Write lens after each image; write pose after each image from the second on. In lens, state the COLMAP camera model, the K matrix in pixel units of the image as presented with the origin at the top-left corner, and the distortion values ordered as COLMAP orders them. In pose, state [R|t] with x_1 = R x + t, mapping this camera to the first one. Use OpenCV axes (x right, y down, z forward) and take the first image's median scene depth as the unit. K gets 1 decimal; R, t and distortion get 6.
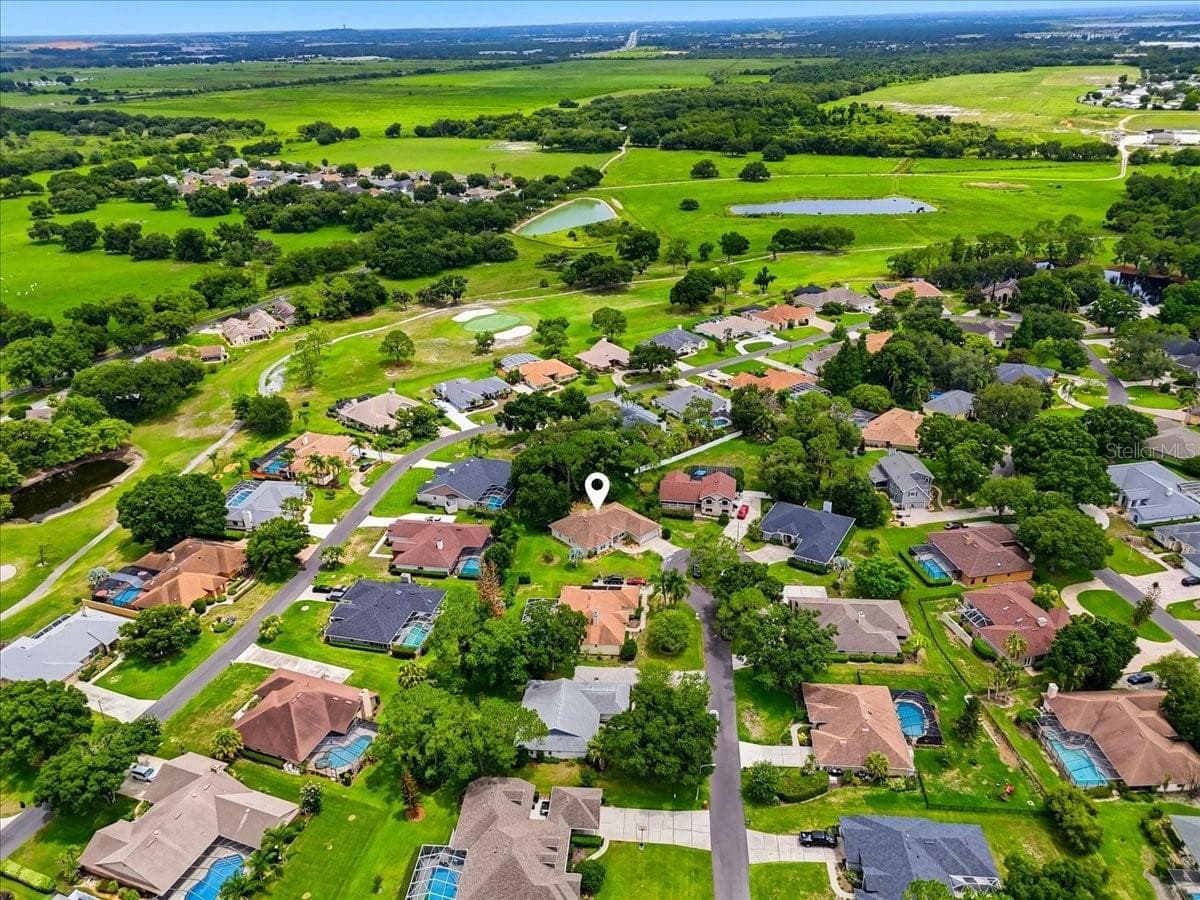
lens RADIAL K [[851.3, 0, 600.0], [0, 851.3, 450.0], [0, 0, 1]] dist [0.358076, 0.000150]
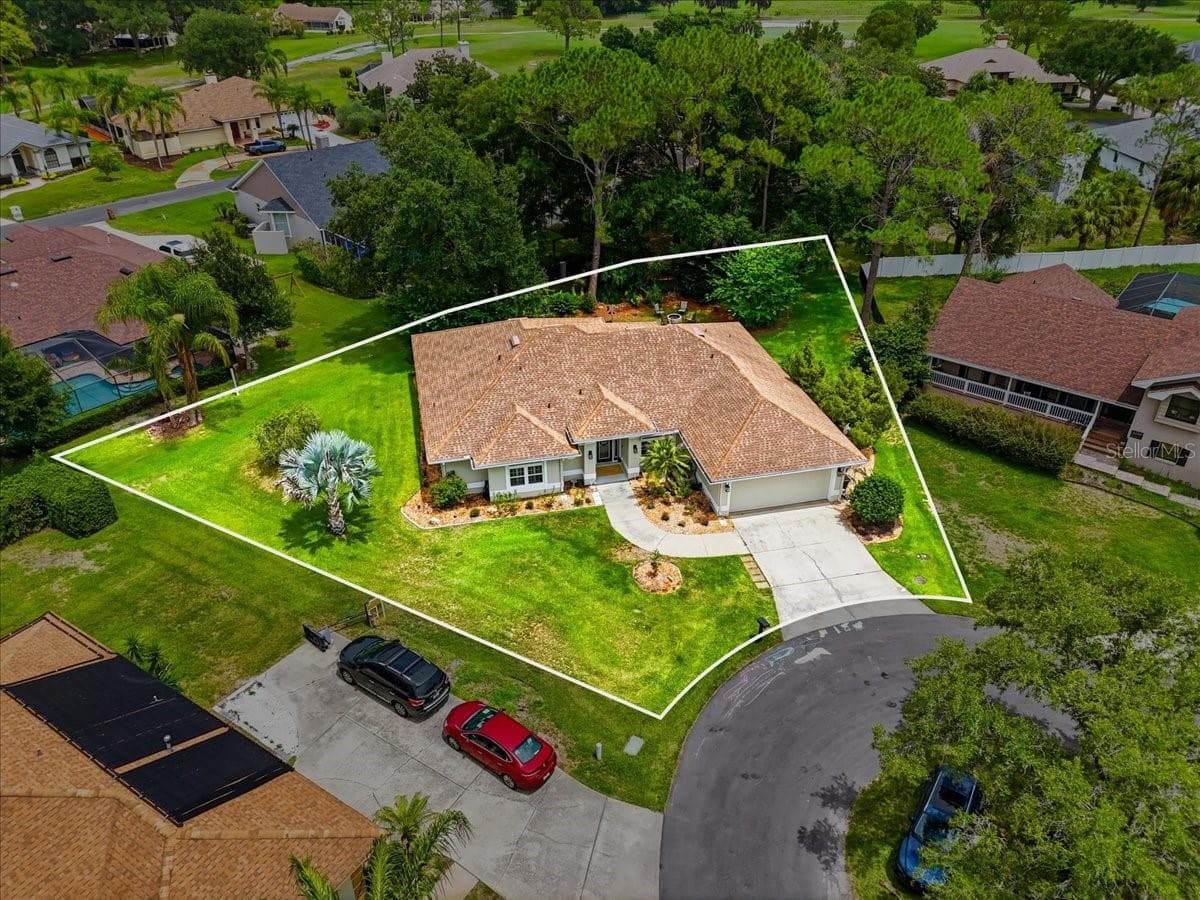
lens RADIAL K [[893.2, 0, 600.0], [0, 893.2, 450.0], [0, 0, 1]] dist [0.068901, -0.069281]
pose [[0.879396, 0.257542, -0.400419, 0.100475], [-0.222980, 0.965906, 0.131547, 0.073999], [0.420646, -0.026396, 0.906841, 0.796652]]
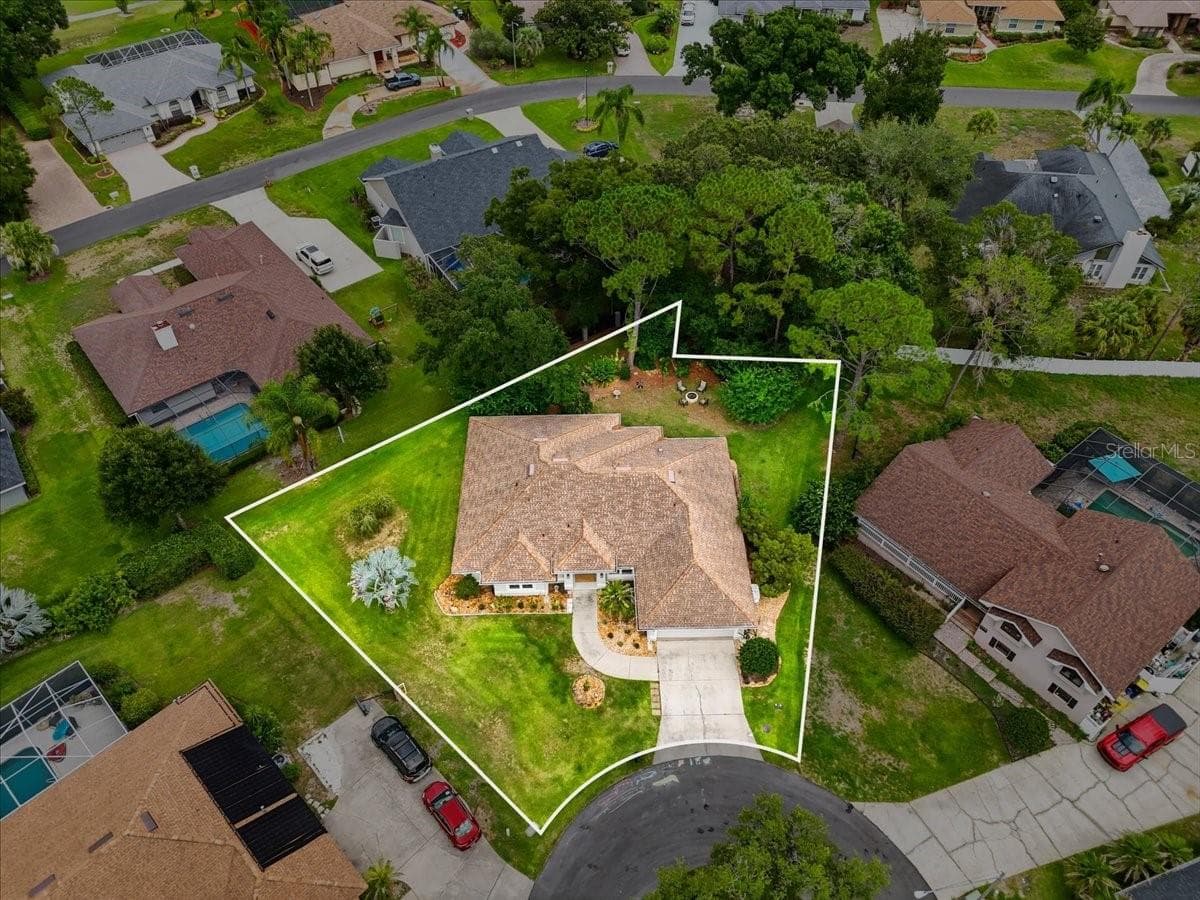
lens RADIAL K [[897.5, 0, 600.0], [0, 897.5, 450.0], [0, 0, 1]] dist [0.032755, -0.002763]
pose [[0.760886, 0.482077, -0.434344, 0.129498], [-0.295969, 0.853521, 0.428840, -0.059532], [0.577456, -0.197746, 0.792112, 0.769208]]
